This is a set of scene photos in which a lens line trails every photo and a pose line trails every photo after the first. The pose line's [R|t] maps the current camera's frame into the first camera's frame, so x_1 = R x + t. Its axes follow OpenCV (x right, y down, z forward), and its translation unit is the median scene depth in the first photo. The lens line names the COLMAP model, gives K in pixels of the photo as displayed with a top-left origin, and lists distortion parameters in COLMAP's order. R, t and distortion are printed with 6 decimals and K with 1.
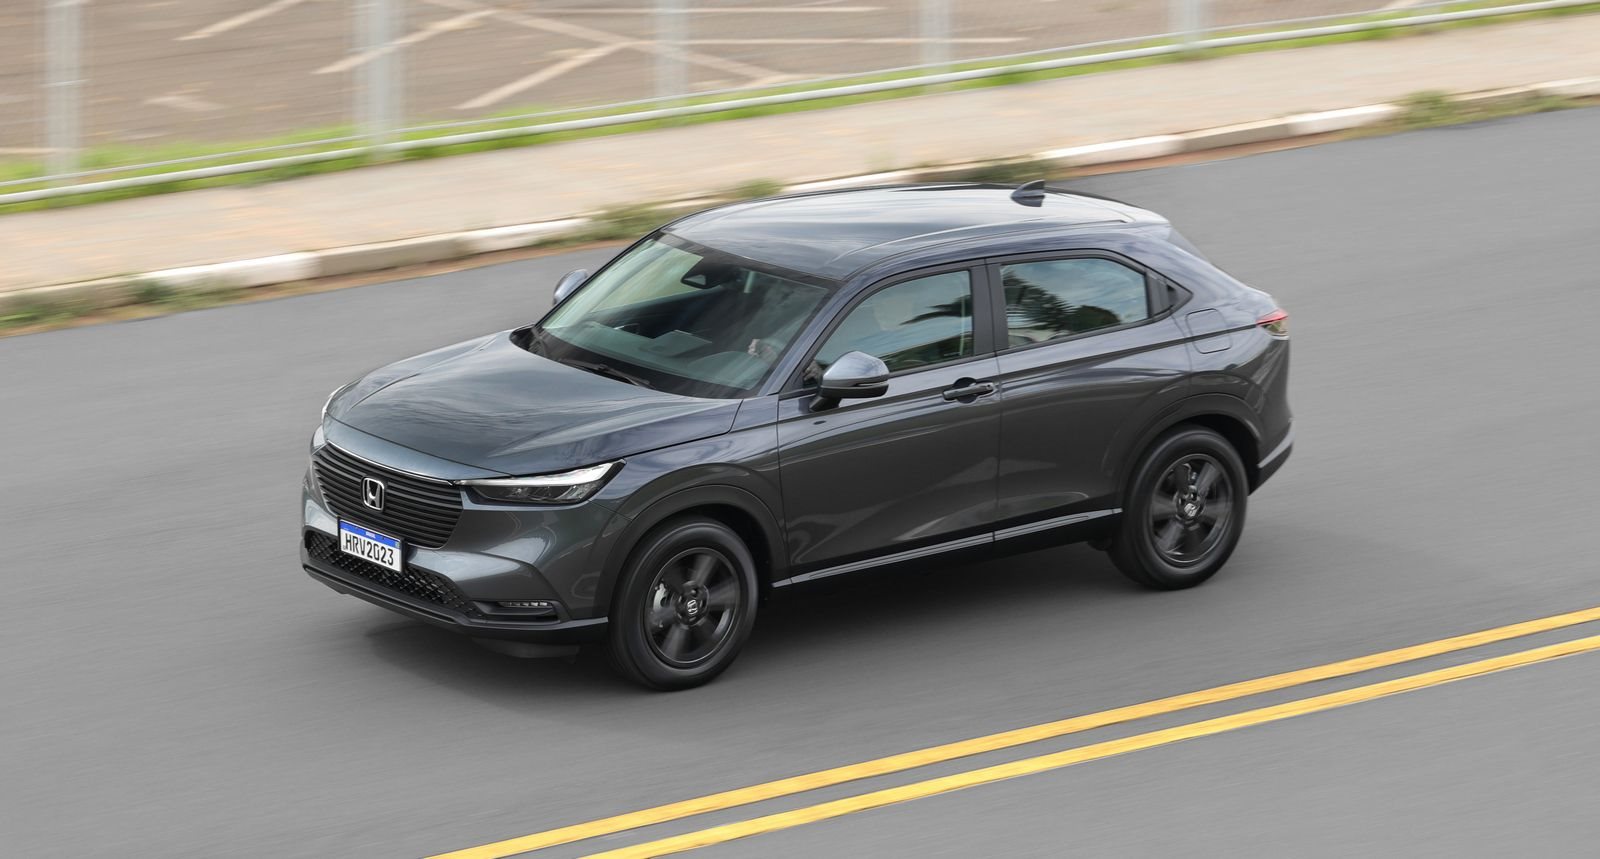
lens RADIAL K [[6282.8, 0, 800.0], [0, 6282.8, 429.5], [0, 0, 1]] dist [0.202178, -0.747283]
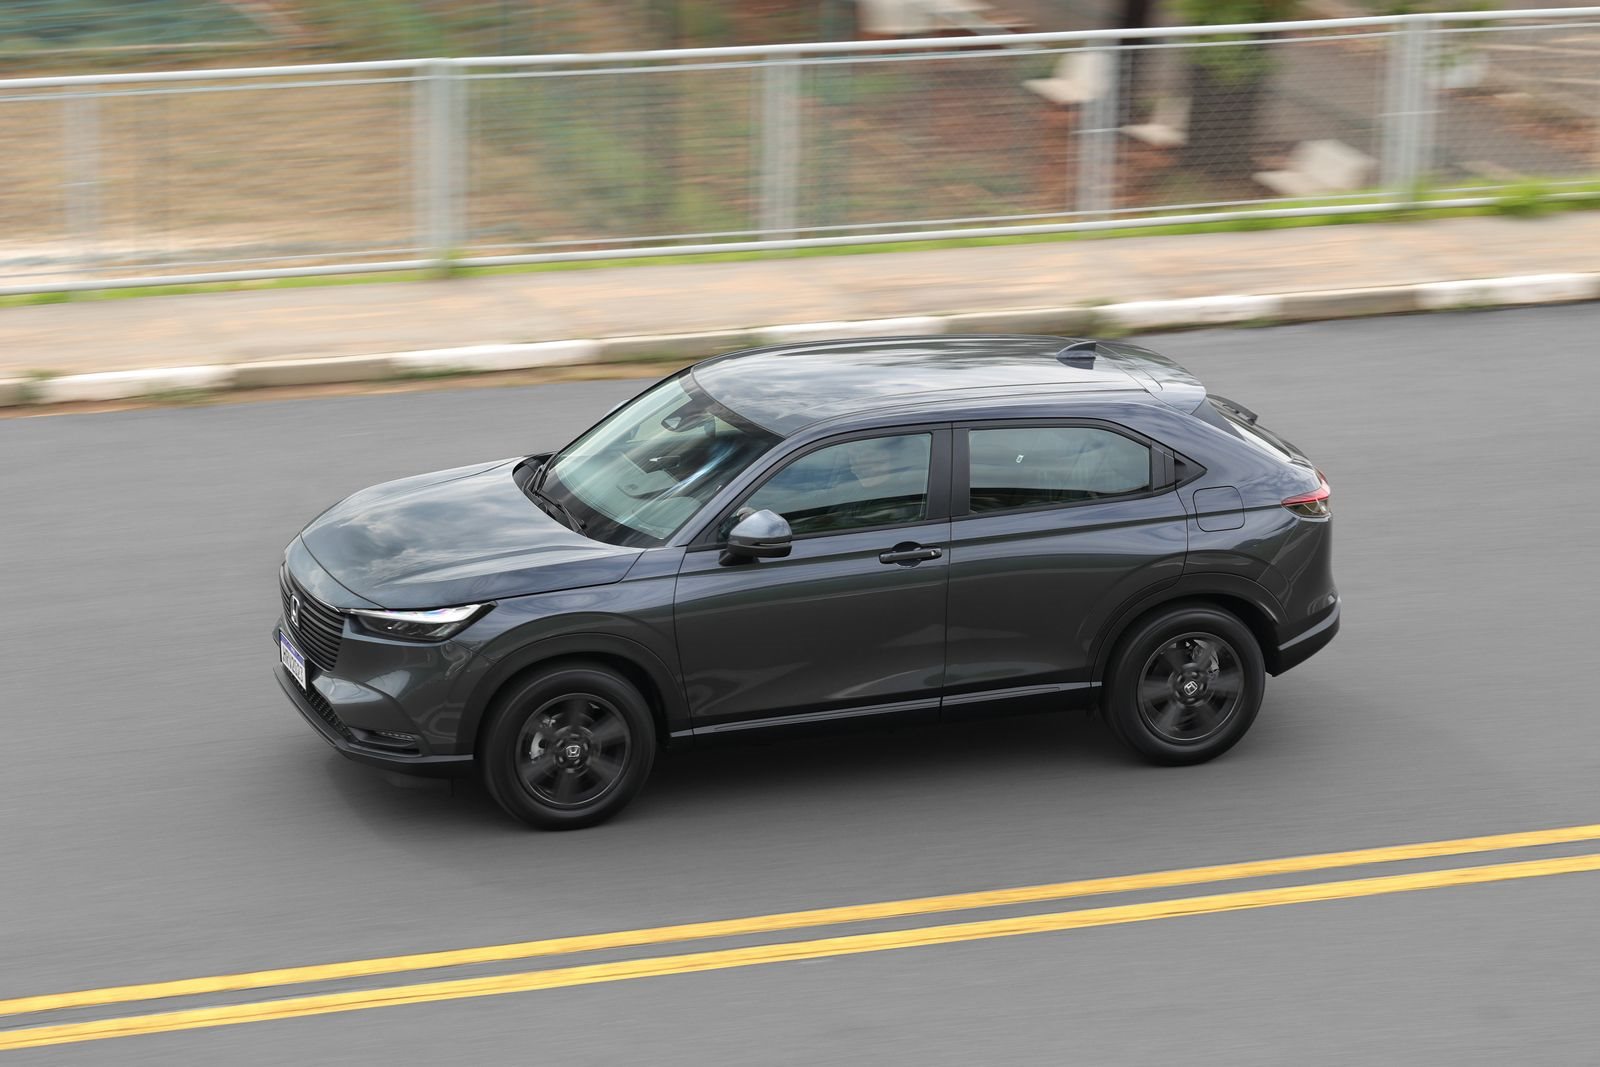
lens RADIAL K [[5130.0, 0, 800.0], [0, 5130.0, 533.5], [0, 0, 1]] dist [-0.022752, -0.473980]
pose [[0.938833, 0.083405, -0.334119, 0.283609], [-0.070690, 0.996241, 0.050059, -0.049366], [0.337039, -0.023378, 0.941200, 0.231608]]
